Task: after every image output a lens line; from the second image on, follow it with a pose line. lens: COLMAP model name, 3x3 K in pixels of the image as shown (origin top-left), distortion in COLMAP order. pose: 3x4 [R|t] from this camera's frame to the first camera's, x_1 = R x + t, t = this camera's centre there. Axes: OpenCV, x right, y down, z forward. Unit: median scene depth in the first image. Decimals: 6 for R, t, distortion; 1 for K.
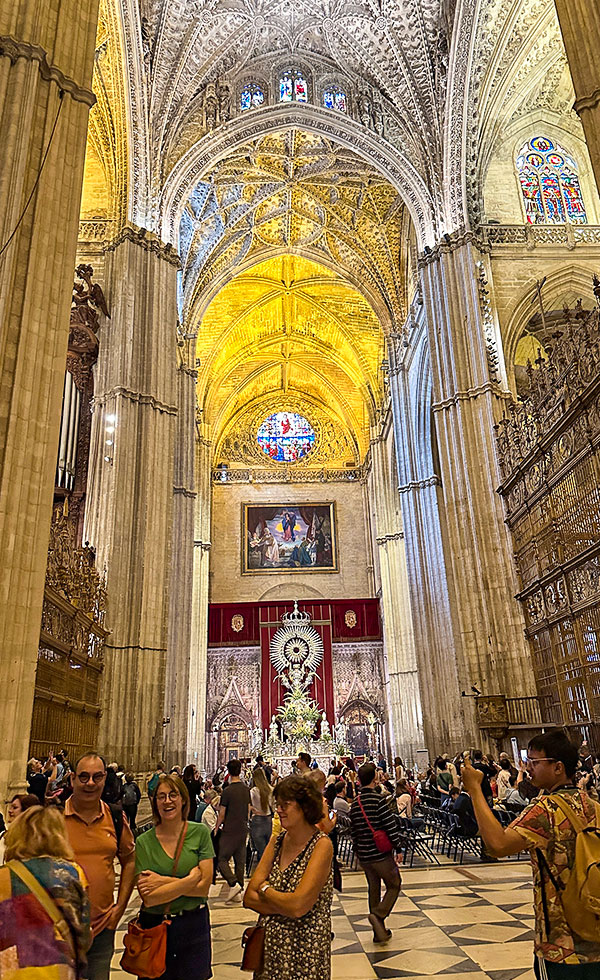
lens RADIAL K [[727.5, 0, 300.0], [0, 727.5, 490.0], [0, 0, 1]] dist [0.047279, 0.000752]
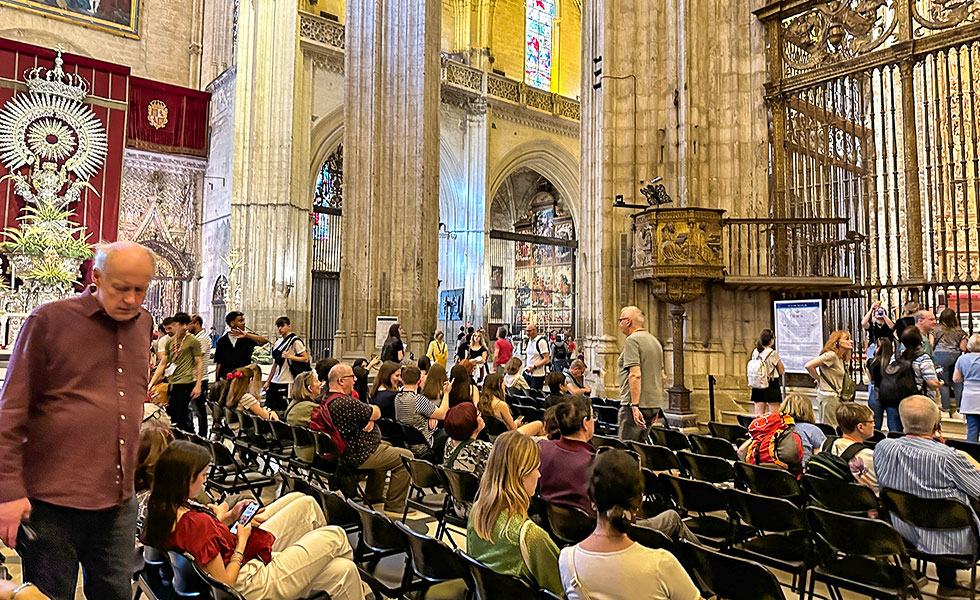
lens RADIAL K [[727.5, 0, 489.7], [0, 727.5, 282.5], [0, 0, 1]] dist [0.047279, 0.000752]
pose [[0.818205, 0.101729, 0.565854, -0.040478], [-0.250222, 0.949126, 0.191179, 0.131724], [-0.517618, -0.298013, 0.802035, 0.341523]]
